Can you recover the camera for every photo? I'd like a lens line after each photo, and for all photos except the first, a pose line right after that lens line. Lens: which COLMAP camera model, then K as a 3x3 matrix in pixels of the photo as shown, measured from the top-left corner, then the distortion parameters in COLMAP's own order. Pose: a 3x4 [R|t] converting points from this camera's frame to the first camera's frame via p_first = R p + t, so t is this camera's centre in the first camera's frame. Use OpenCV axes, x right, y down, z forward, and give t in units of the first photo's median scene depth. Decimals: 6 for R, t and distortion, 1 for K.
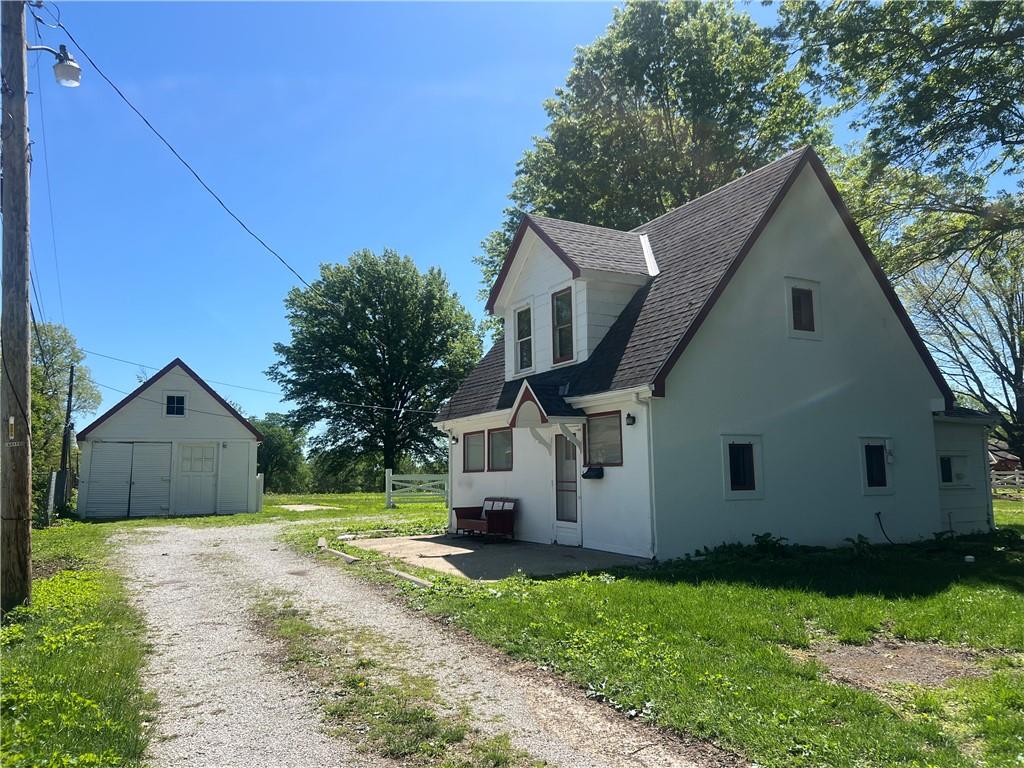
lens RADIAL K [[769.3, 0, 512.0], [0, 769.3, 384.0], [0, 0, 1]] dist [0.089275, -0.097207]
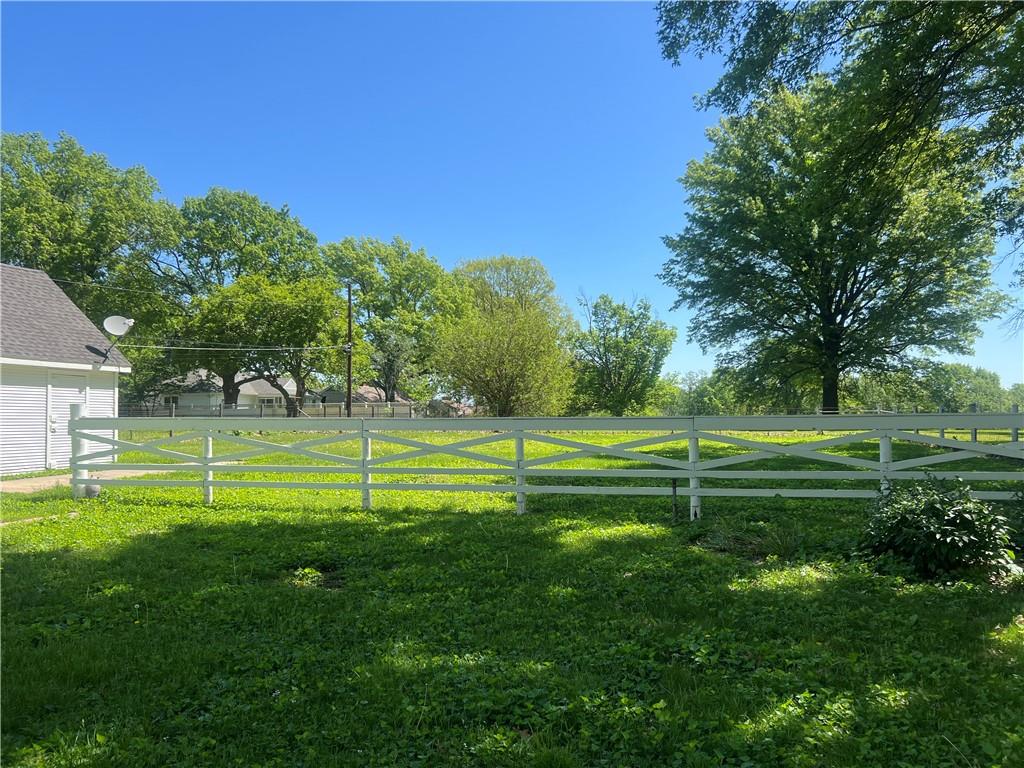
lens RADIAL K [[769.3, 0, 512.0], [0, 769.3, 384.0], [0, 0, 1]] dist [0.089275, -0.097207]
pose [[0.737388, -0.024850, -0.675013, 0.107682], [0.090070, 0.994016, 0.061799, 0.032974], [0.669438, -0.106368, 0.735213, 0.291930]]
